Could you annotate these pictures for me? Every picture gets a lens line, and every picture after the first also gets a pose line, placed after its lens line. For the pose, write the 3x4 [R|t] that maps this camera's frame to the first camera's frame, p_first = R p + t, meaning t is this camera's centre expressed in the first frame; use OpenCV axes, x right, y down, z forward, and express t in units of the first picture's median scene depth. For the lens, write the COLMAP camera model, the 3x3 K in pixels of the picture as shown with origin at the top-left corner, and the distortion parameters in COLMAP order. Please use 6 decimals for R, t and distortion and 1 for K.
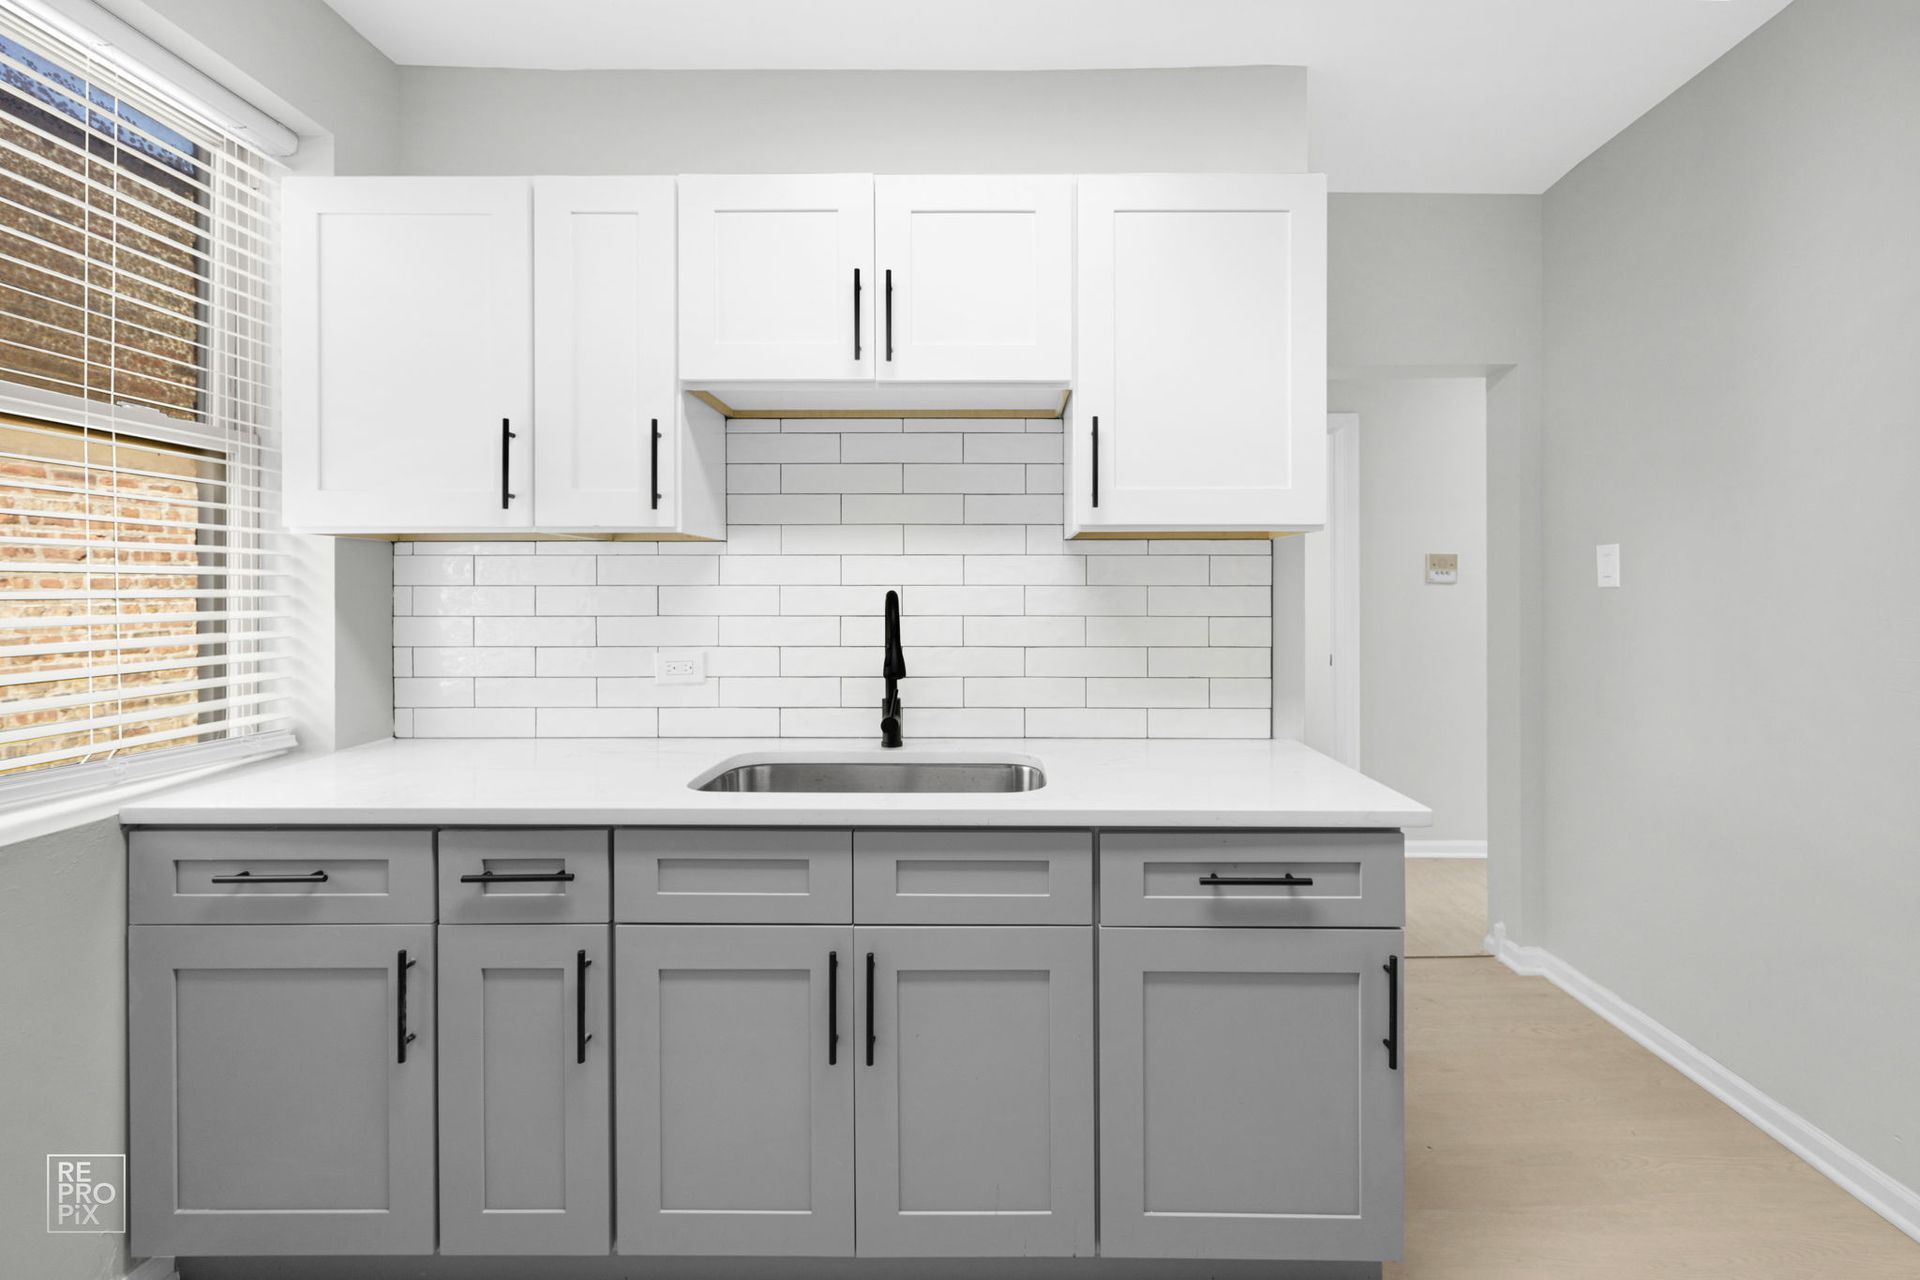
lens RADIAL K [[802.2, 0, 1001.7], [0, 802.2, 592.1], [0, 0, 1]] dist [0.000817, -0.000065]
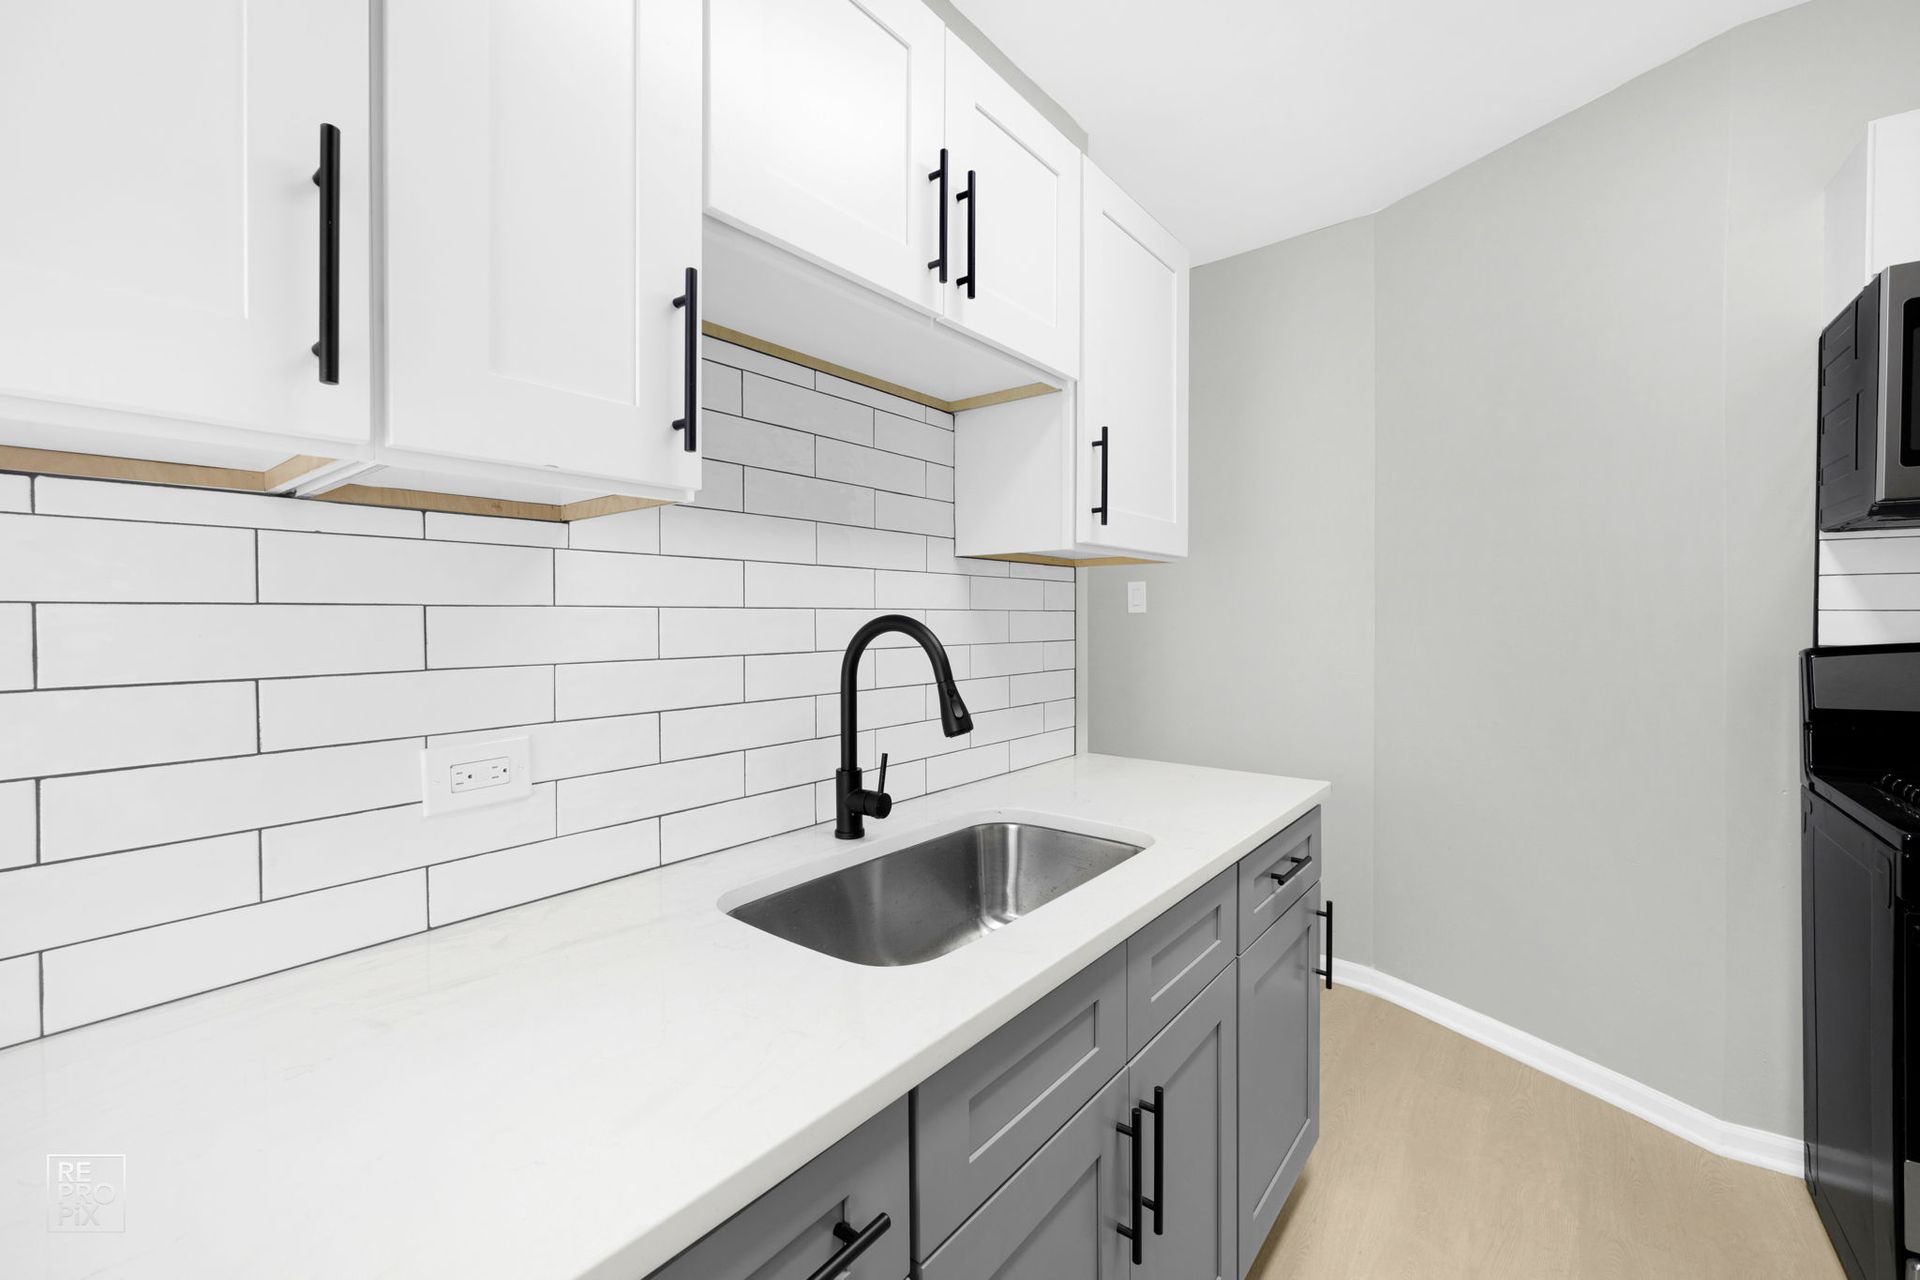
lens RADIAL K [[802.2, 0, 955.0], [0, 802.2, 621.1], [0, 0, 1]] dist [0.000817, -0.000065]
pose [[0.620325, -0.004590, 0.784332, -0.600143], [-0.002862, 0.999963, 0.008115, -0.002977], [-0.784340, -0.007279, 0.620289, 0.469915]]
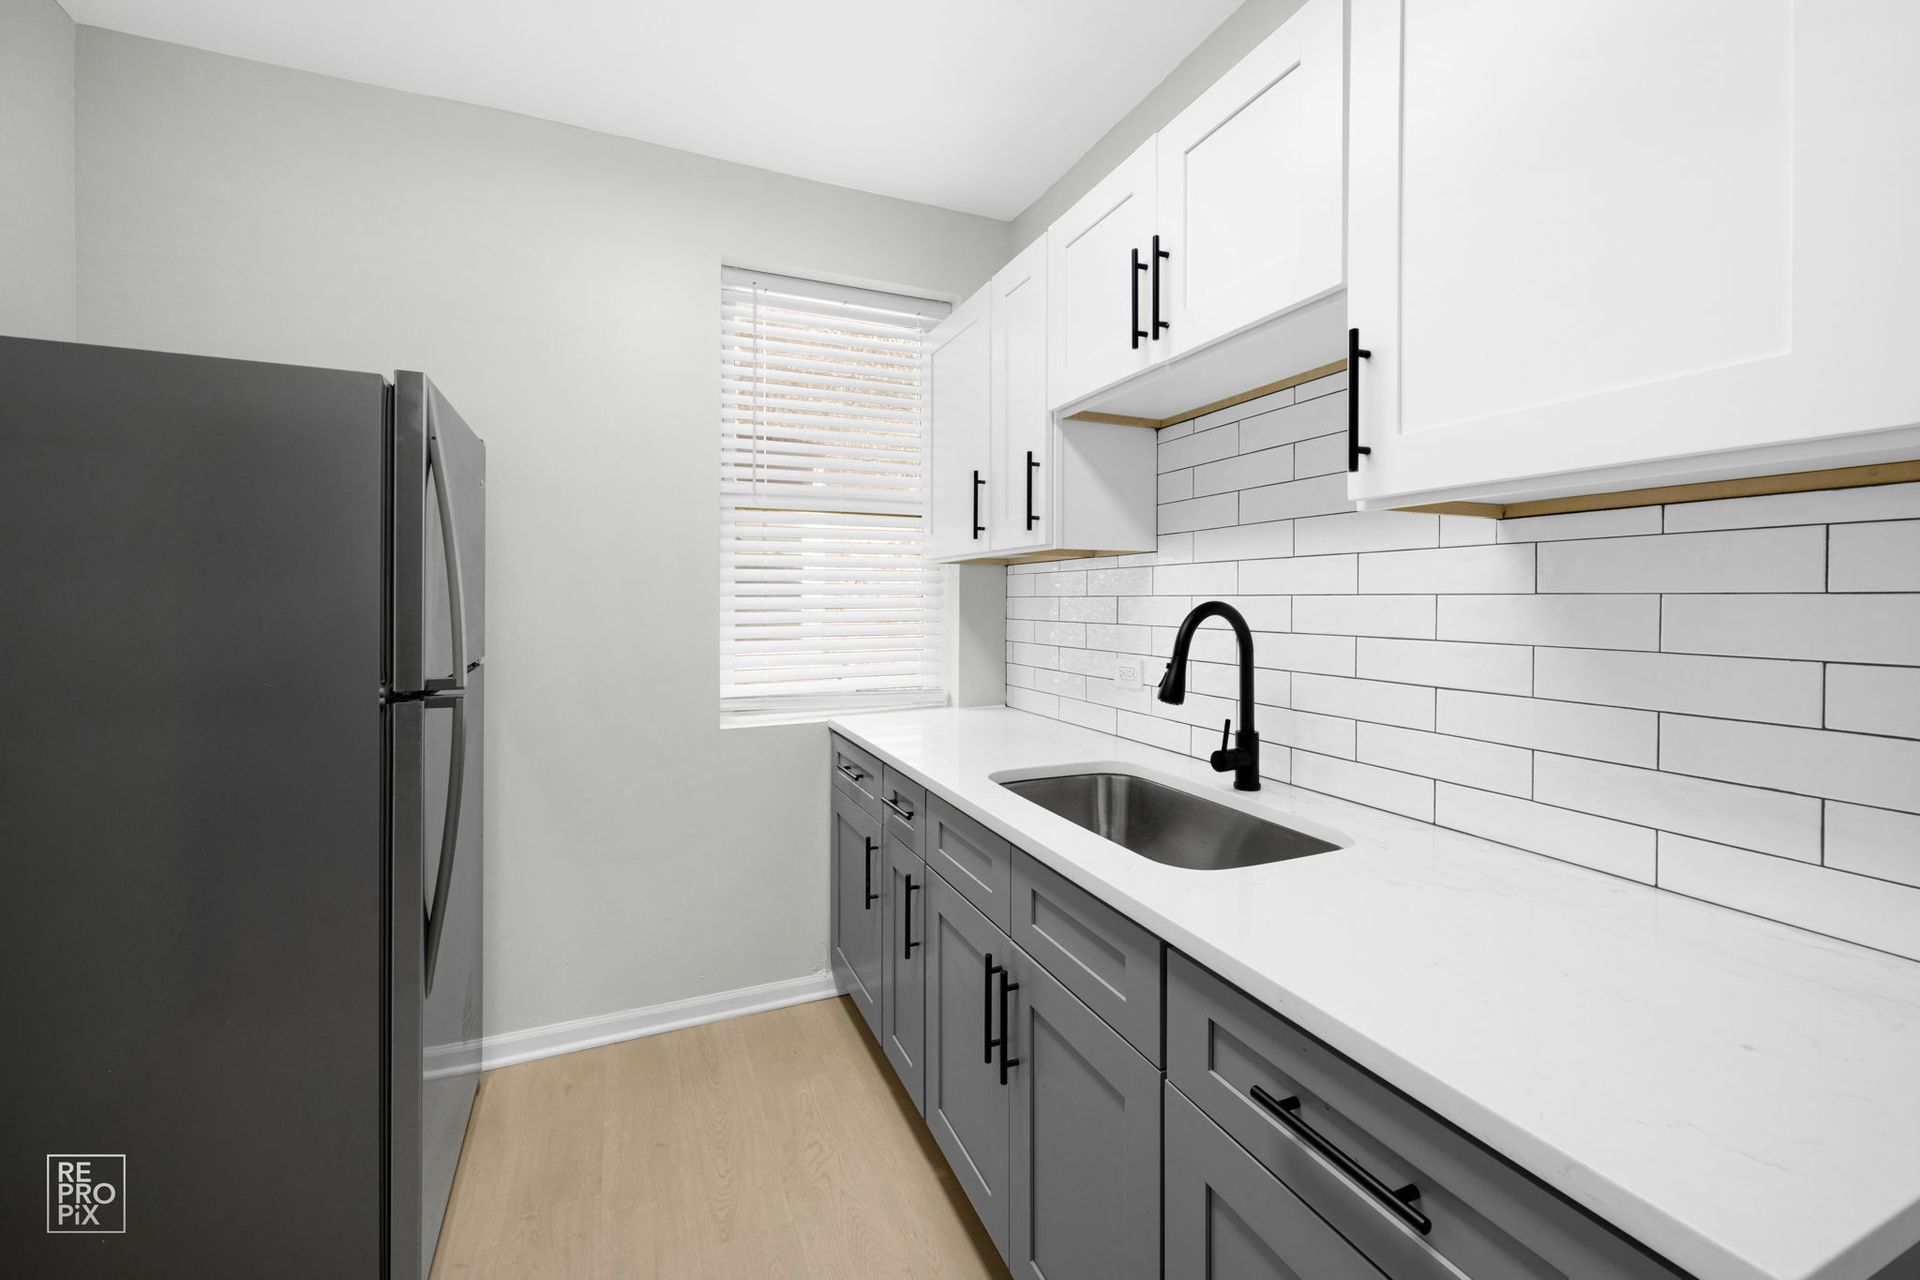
lens RADIAL K [[802.2, 0, 990.1], [0, 802.2, 609.3], [0, 0, 1]] dist [0.000817, -0.000065]
pose [[0.406133, 0.012796, -0.913724, 0.492361], [-0.003939, 0.999917, 0.012252, -0.002865], [0.913805, -0.001376, 0.406150, 0.400539]]
